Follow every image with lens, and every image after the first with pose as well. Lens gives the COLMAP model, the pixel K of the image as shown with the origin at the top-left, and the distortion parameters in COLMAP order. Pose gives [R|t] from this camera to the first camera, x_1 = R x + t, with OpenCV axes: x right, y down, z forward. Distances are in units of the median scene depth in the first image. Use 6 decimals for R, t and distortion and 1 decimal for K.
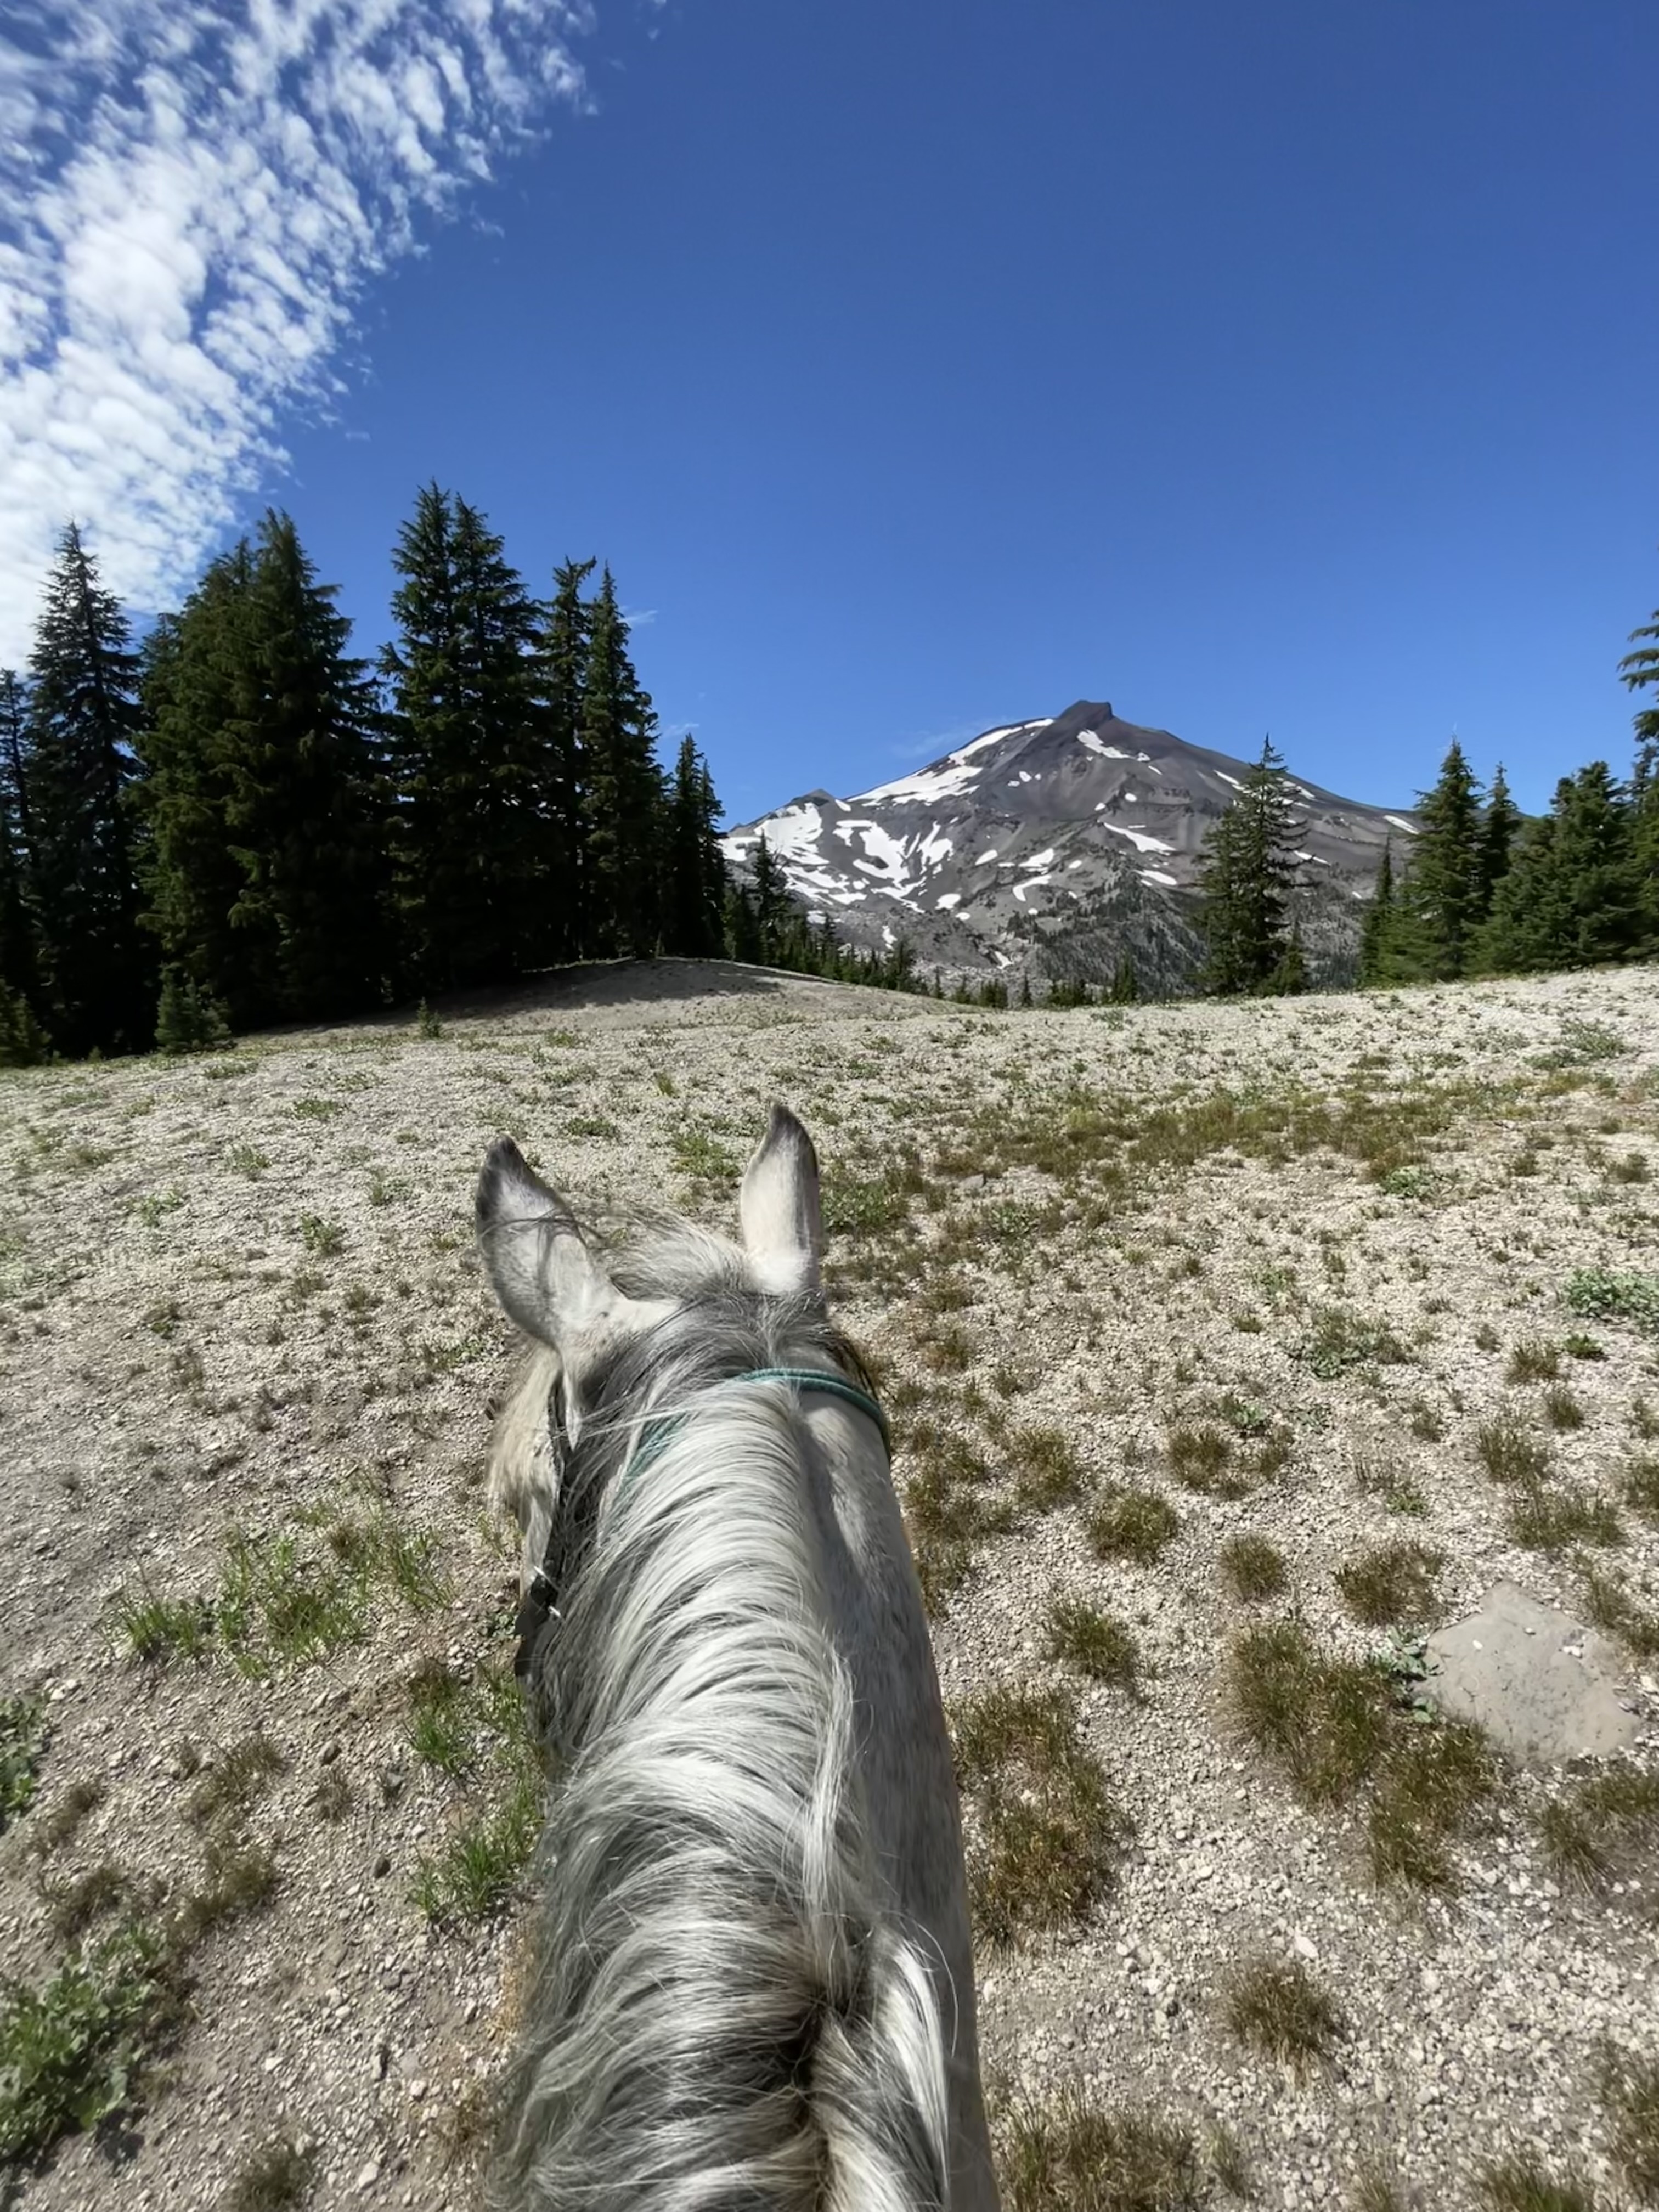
lens RADIAL K [[891.5, 0, 826.6], [0, 891.5, 1084.8], [0, 0, 1]] dist [-0.000537, -0.000016]
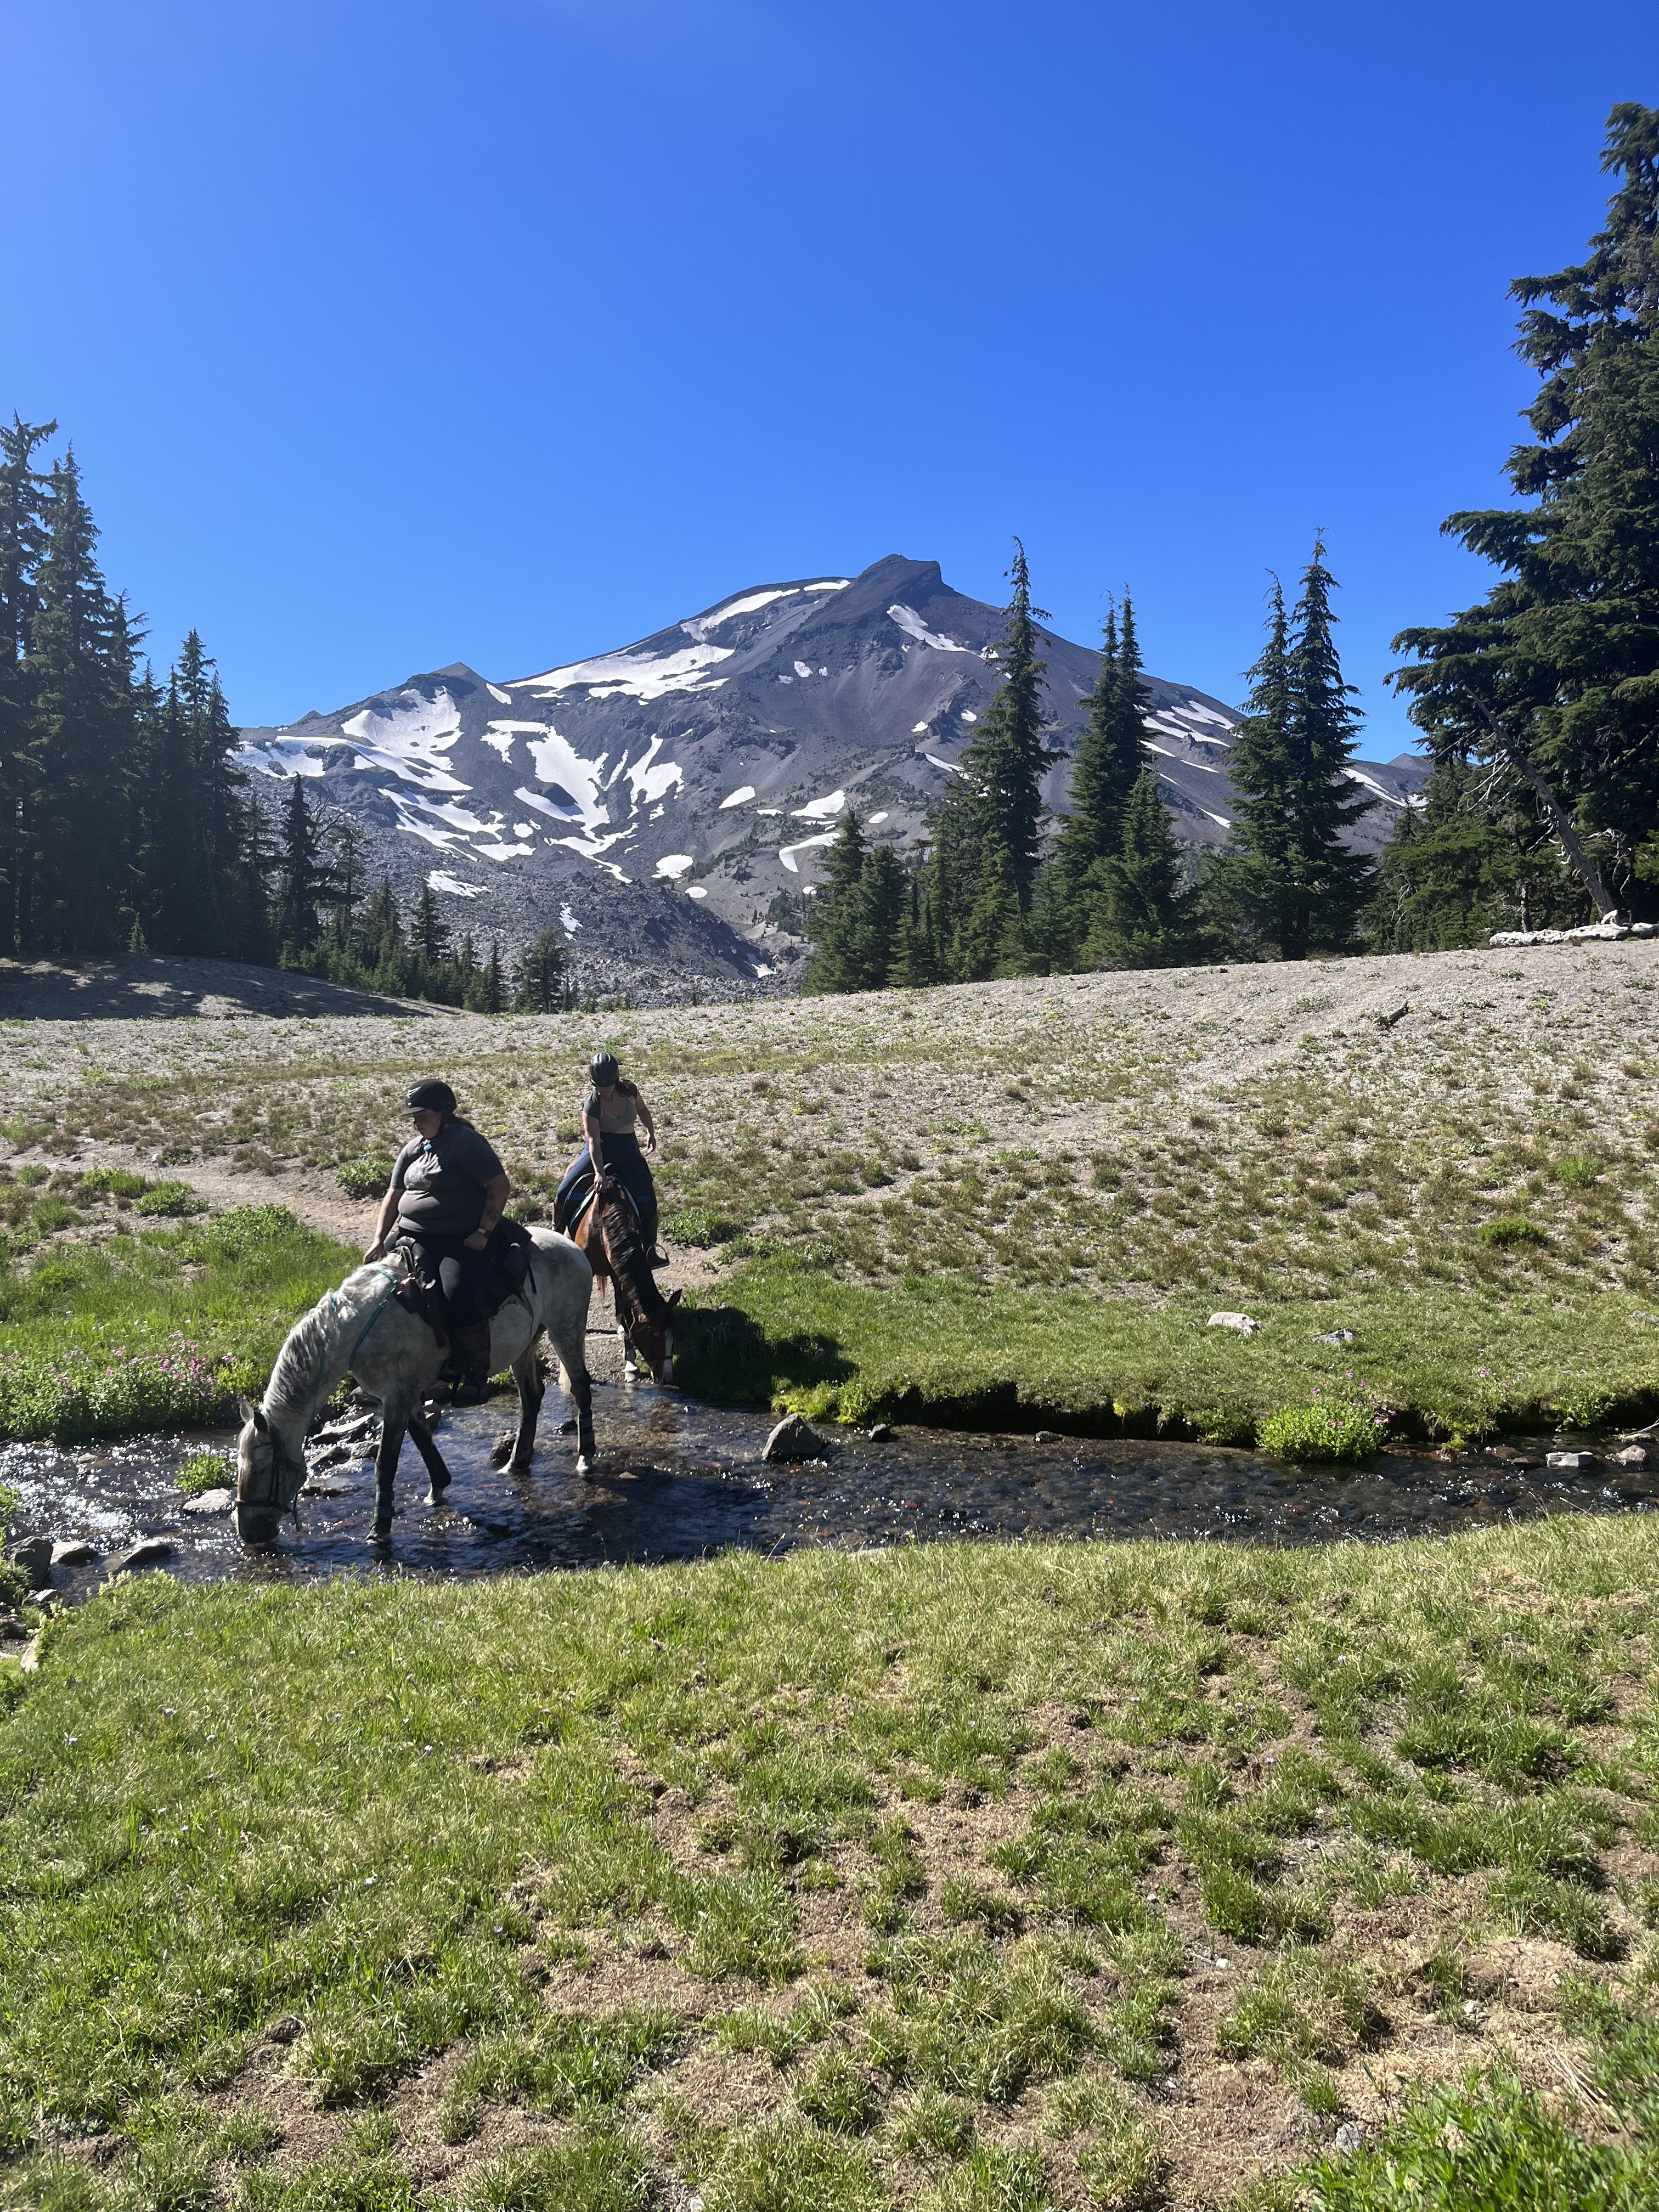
lens RADIAL K [[1675.1, 0, 826.5], [0, 1675.1, 1124.9], [0, 0, 1]] dist [0.007082, 0.003595]
pose [[0.981933, 0.023092, 0.187813, 0.029787], [-0.015614, 0.999029, -0.041200, 0.012296], [-0.188582, 0.037523, 0.981340, -0.116237]]
